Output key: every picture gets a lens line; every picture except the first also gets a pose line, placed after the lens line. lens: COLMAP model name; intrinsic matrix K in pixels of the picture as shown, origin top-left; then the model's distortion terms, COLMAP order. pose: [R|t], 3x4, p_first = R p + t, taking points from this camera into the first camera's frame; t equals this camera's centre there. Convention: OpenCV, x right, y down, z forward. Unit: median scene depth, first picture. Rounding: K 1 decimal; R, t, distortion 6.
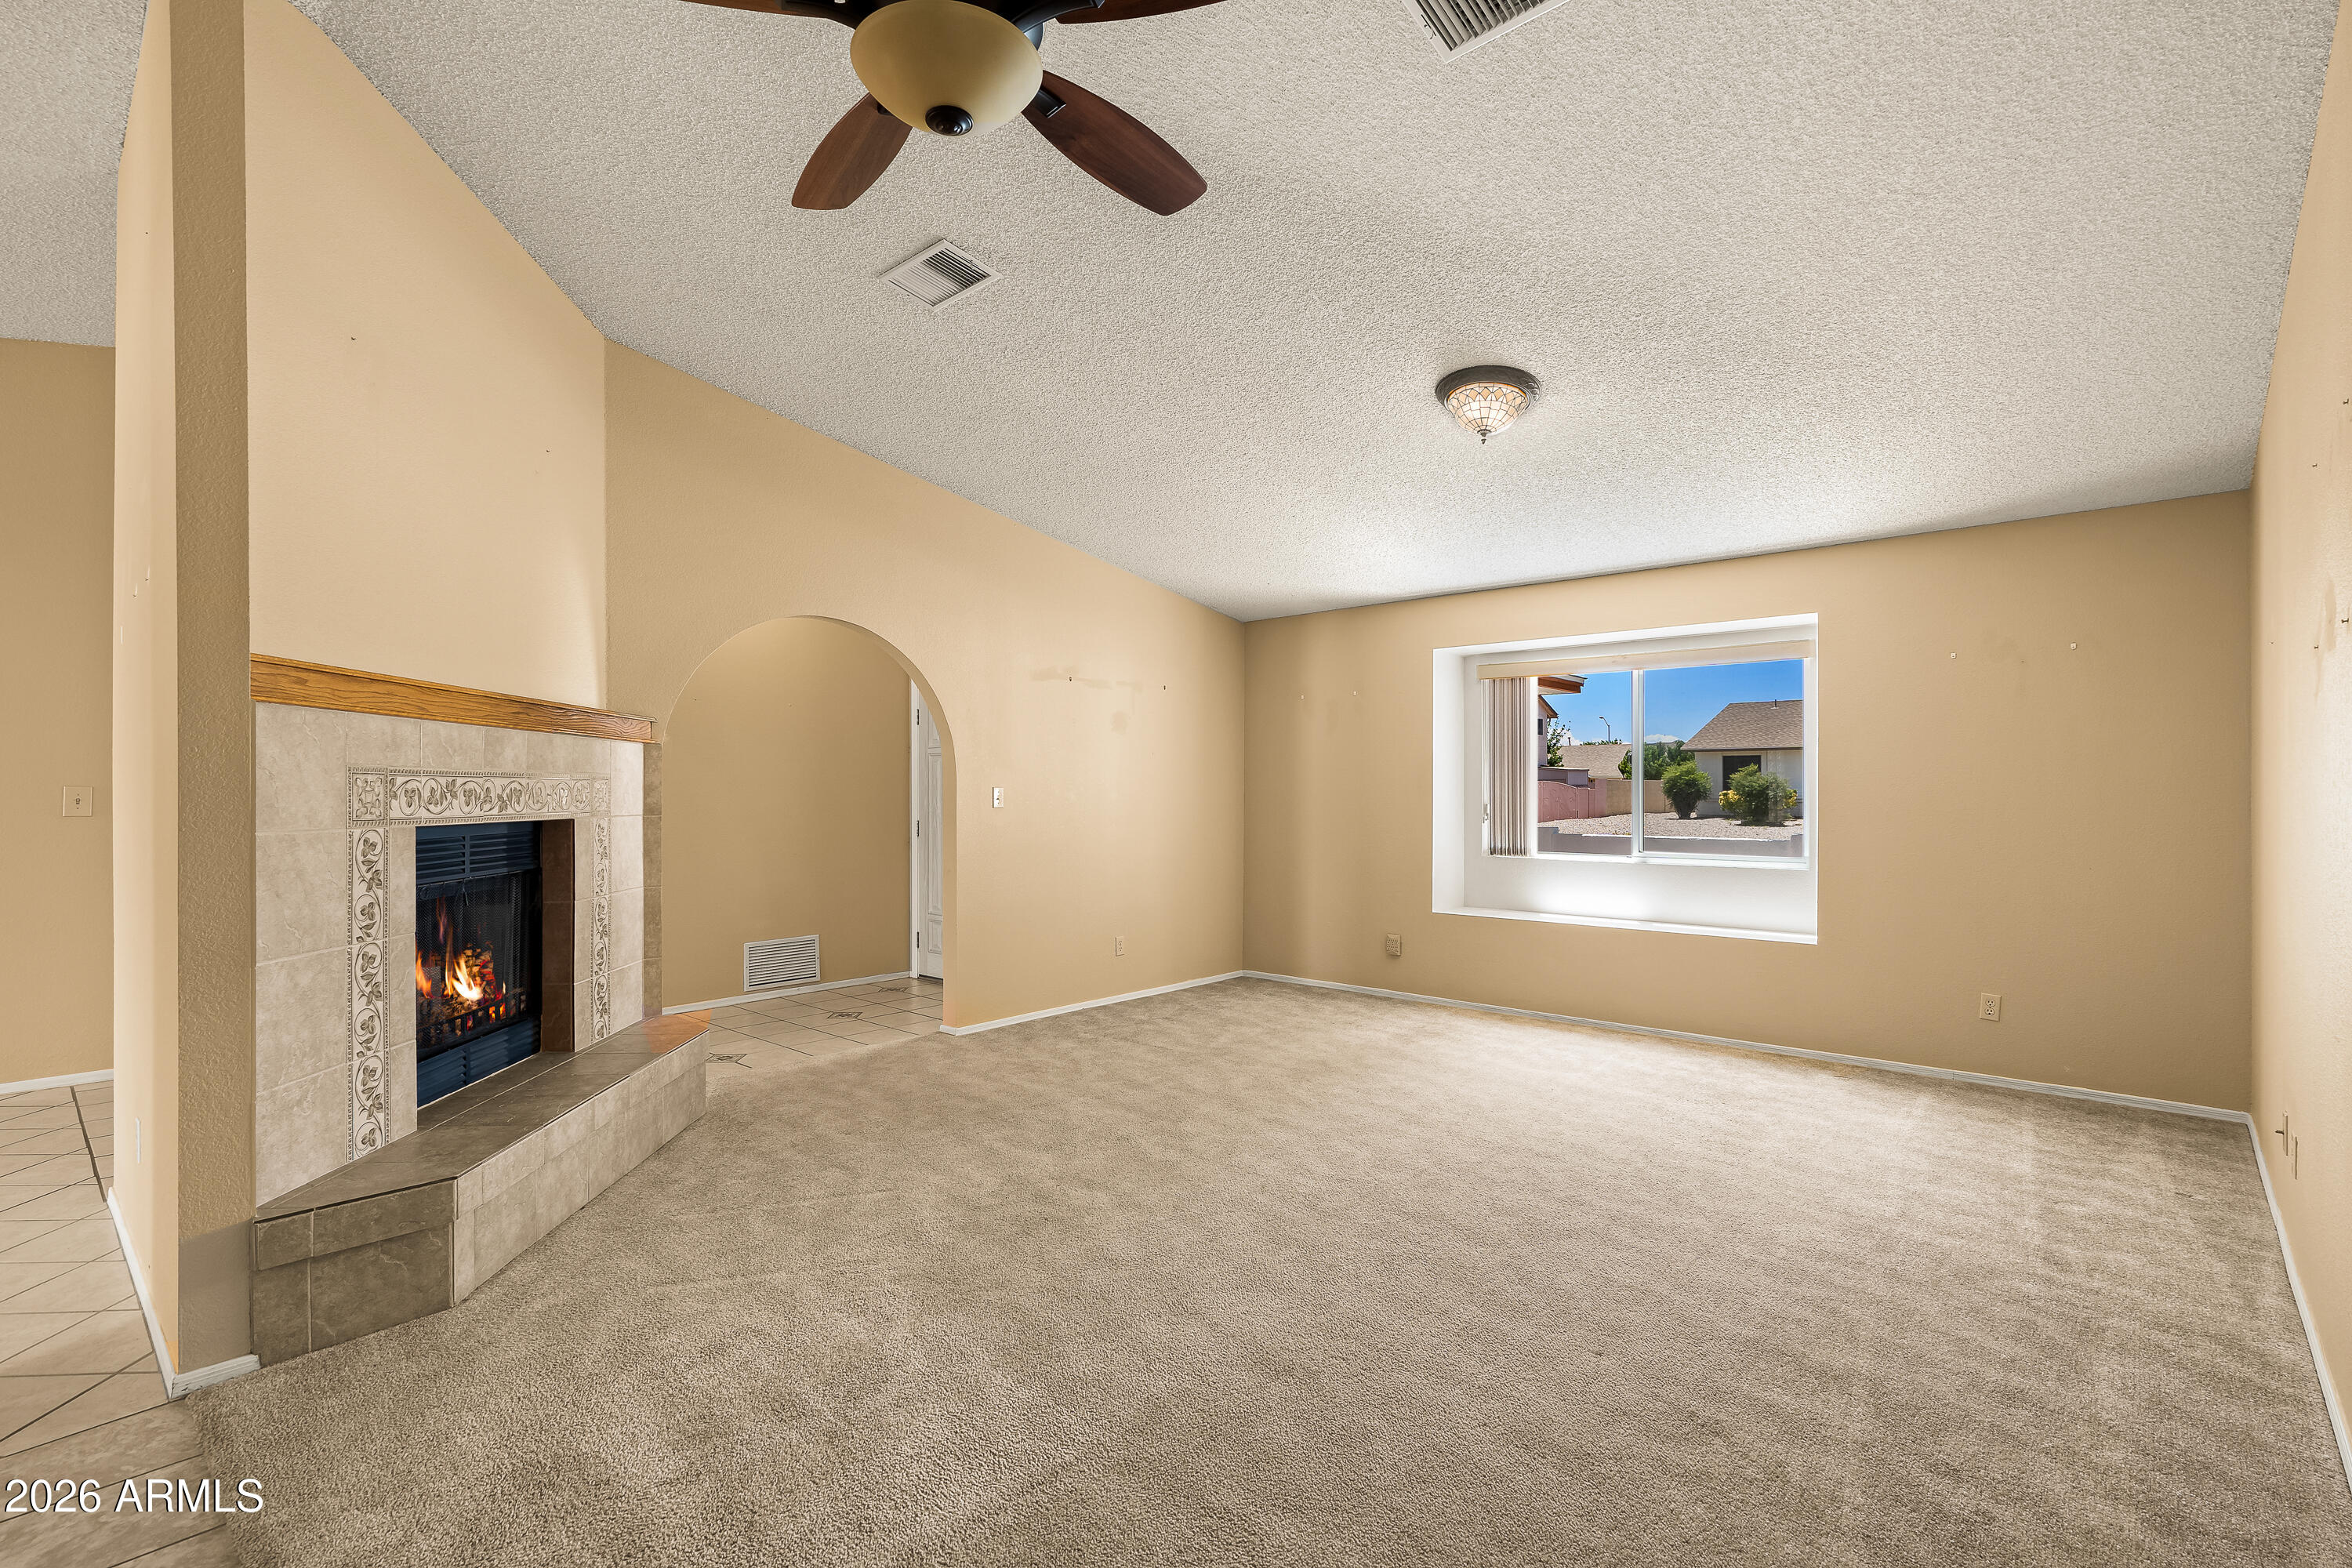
lens RADIAL K [[1080.9, 0, 1180.9], [0, 1080.9, 779.9], [0, 0, 1]] dist [0.000217, 0.000603]
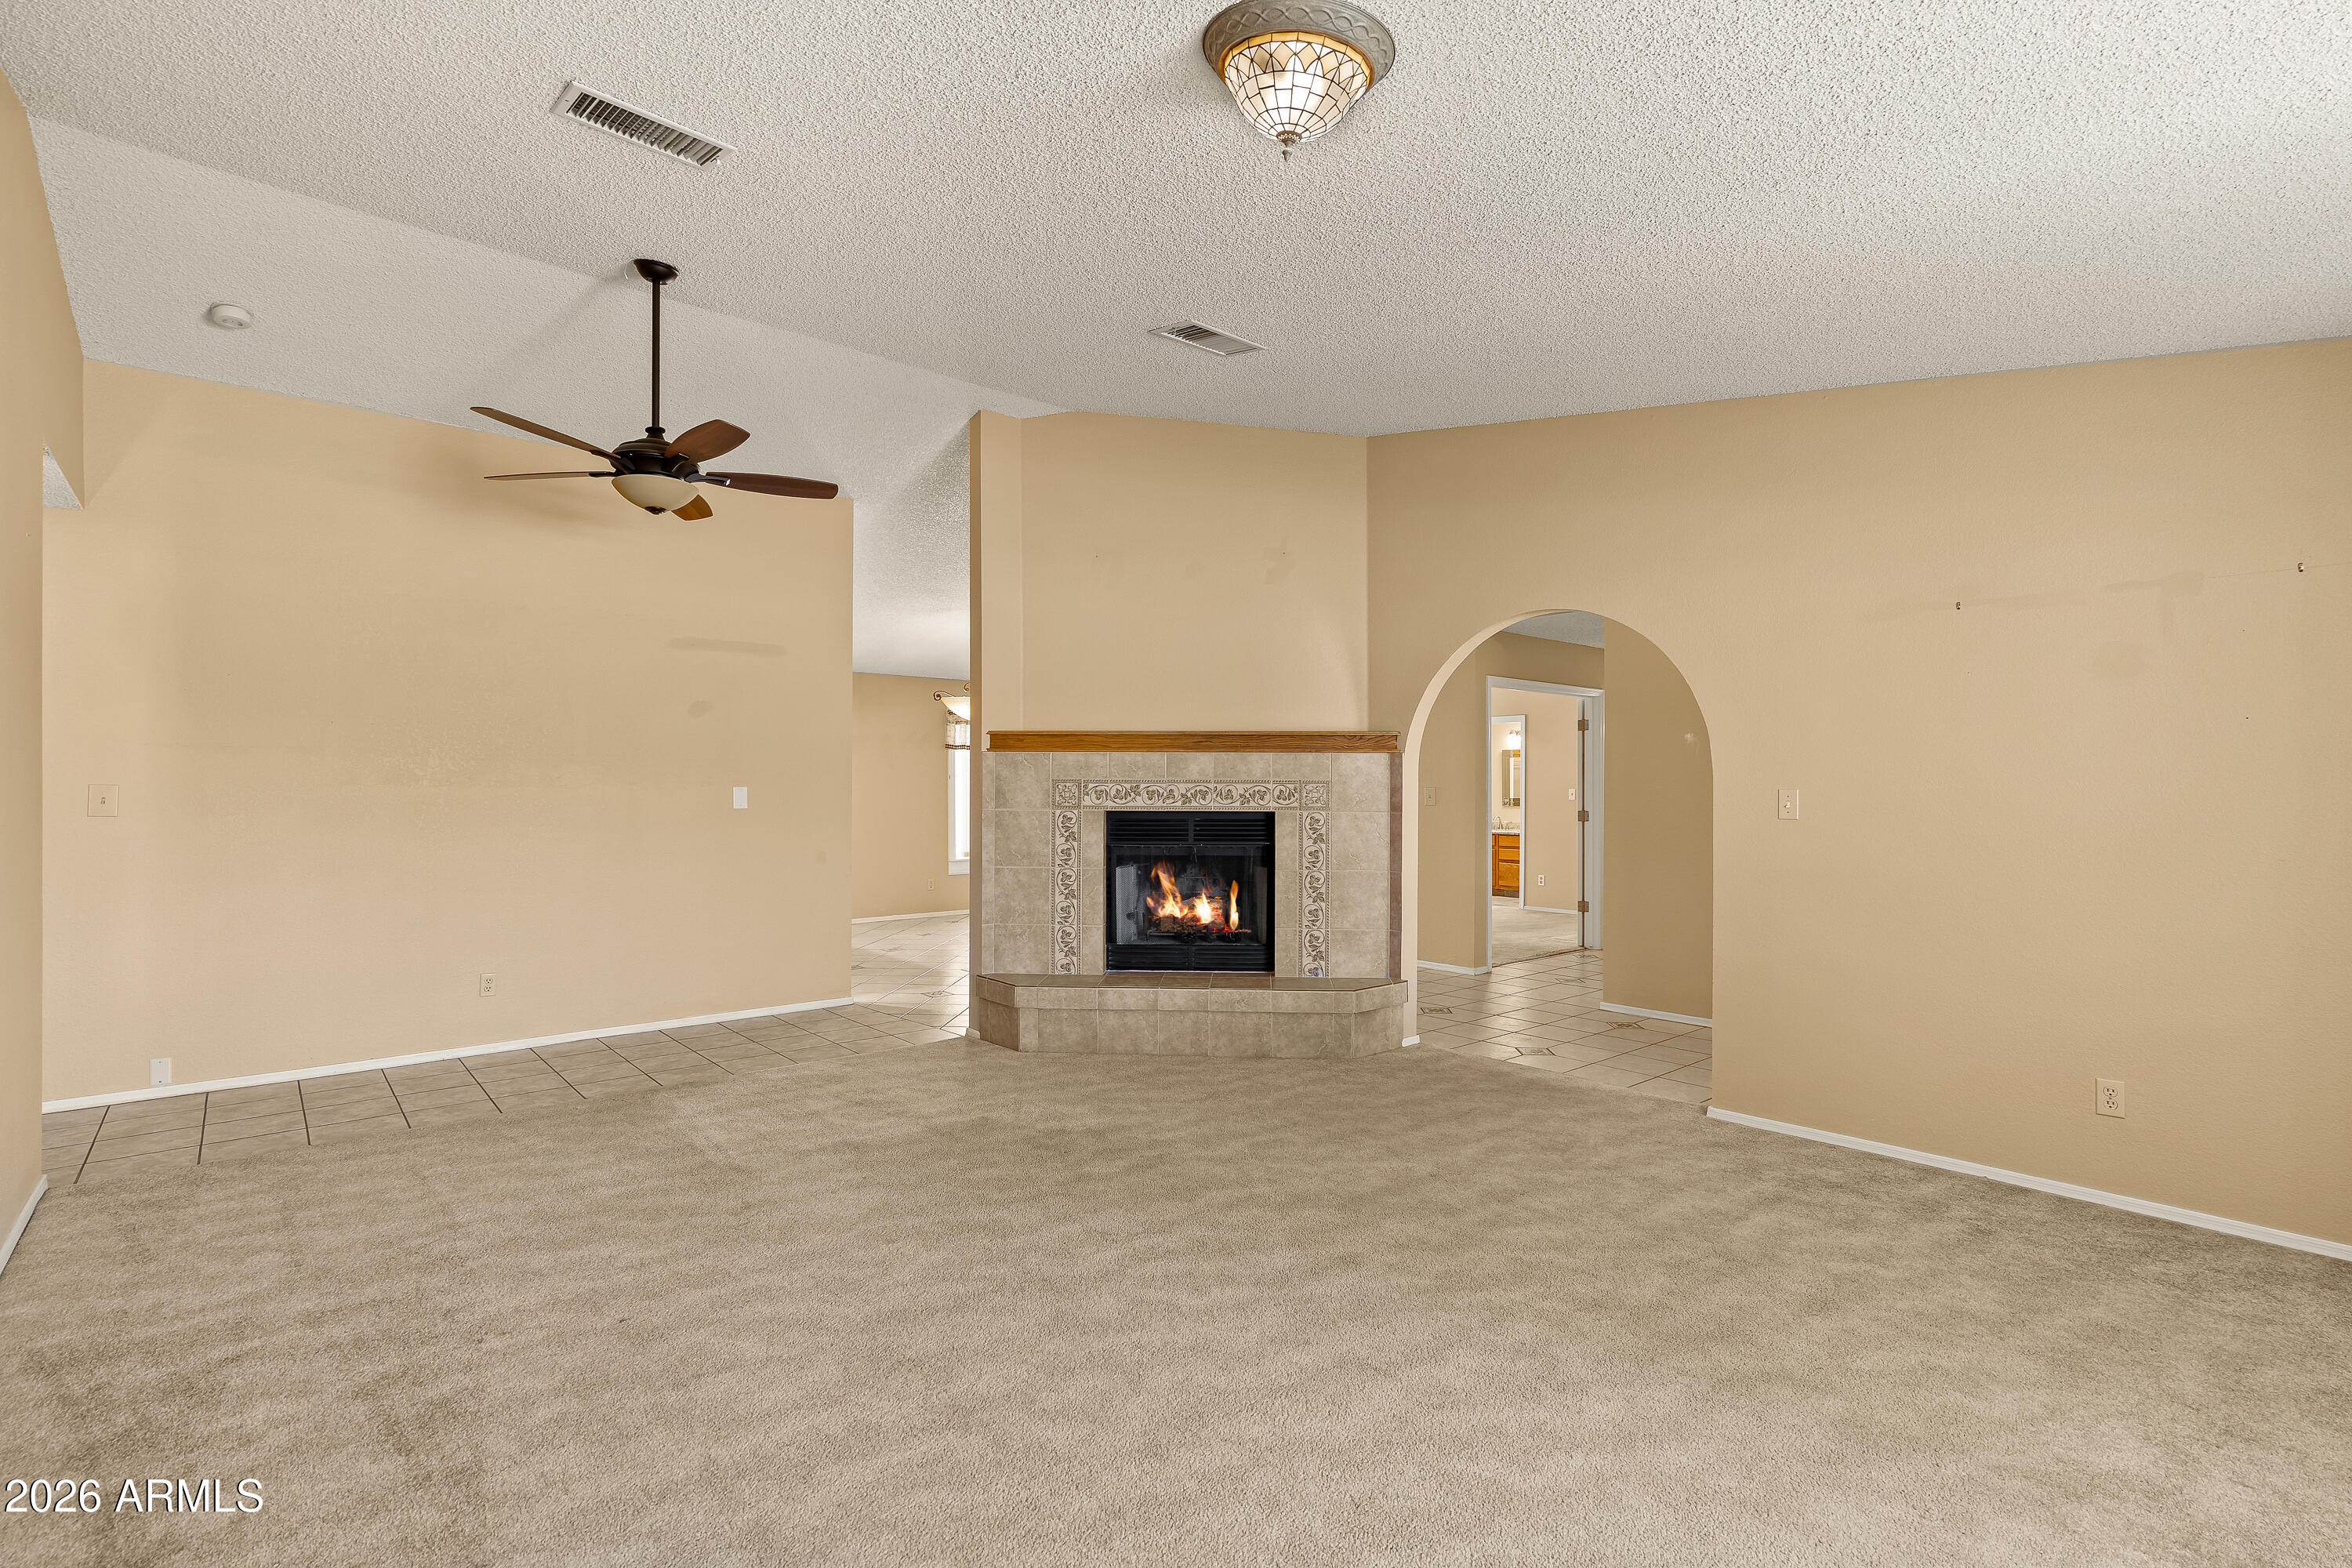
lens RADIAL K [[1080.9, 0, 1169.4], [0, 1080.9, 799.0], [0, 0, 1]] dist [0.000217, 0.000603]
pose [[-0.127673, 0.010935, -0.991756, 0.979295], [0.007147, 0.999923, 0.010105, 0.004985], [0.991791, -0.005798, -0.127741, 1.193546]]
